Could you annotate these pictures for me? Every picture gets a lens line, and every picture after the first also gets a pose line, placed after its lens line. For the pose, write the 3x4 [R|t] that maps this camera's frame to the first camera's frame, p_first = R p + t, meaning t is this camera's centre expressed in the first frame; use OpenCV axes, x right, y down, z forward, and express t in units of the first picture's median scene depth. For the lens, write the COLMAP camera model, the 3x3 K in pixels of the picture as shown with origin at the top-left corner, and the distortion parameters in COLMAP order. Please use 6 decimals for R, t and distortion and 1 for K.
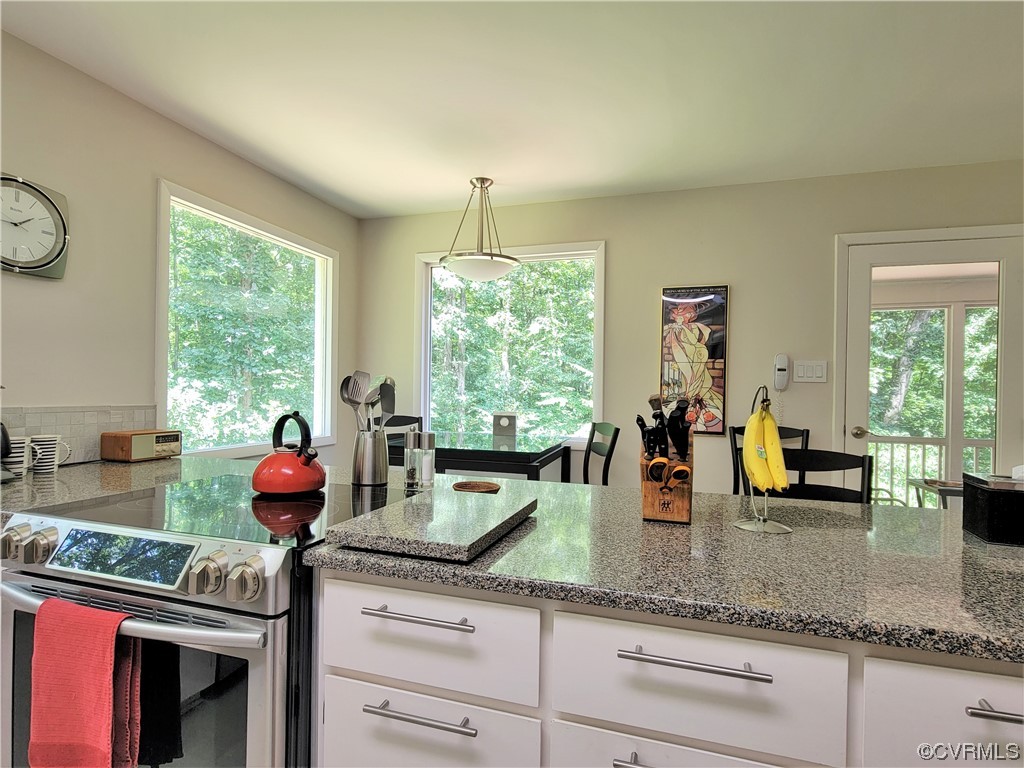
lens RADIAL K [[532.1, 0, 510.7], [0, 532.1, 391.5], [0, 0, 1]] dist [0.001419, -0.001864]
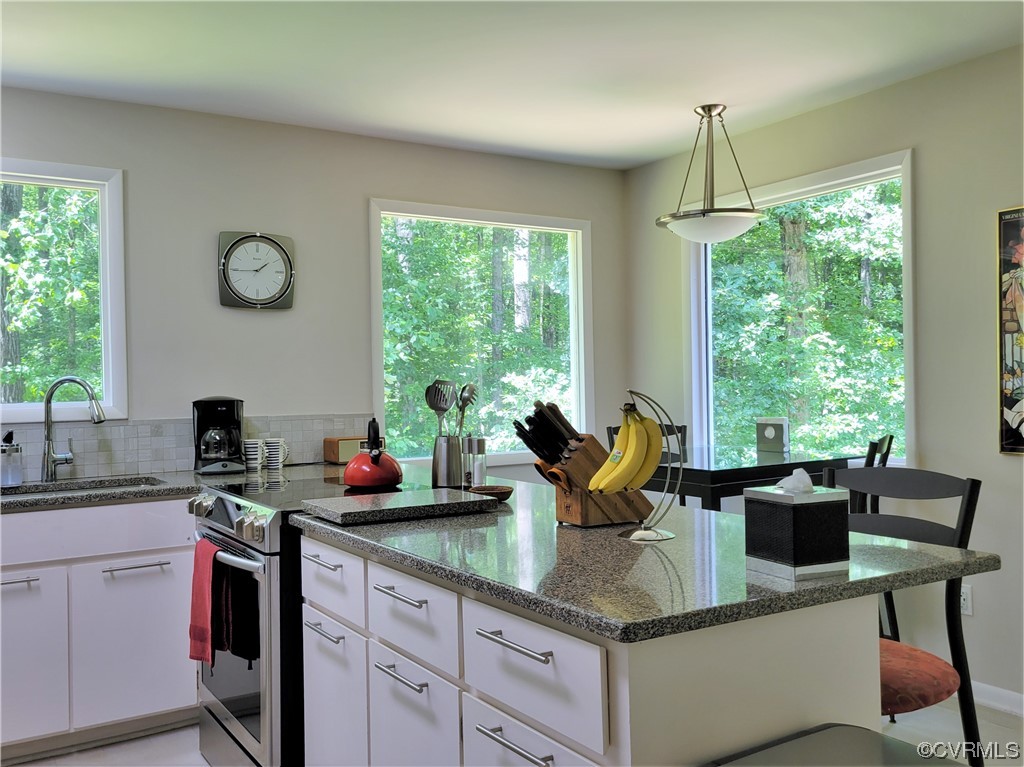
lens RADIAL K [[927.1, 0, 512.0], [0, 927.1, 383.5], [0, 0, 1]] dist [0.047462, -0.023976]
pose [[0.764858, -0.028587, -0.643564, 0.820619], [0.027437, 0.999554, -0.011792, -0.004481], [0.643614, -0.008638, 0.765301, -0.259928]]
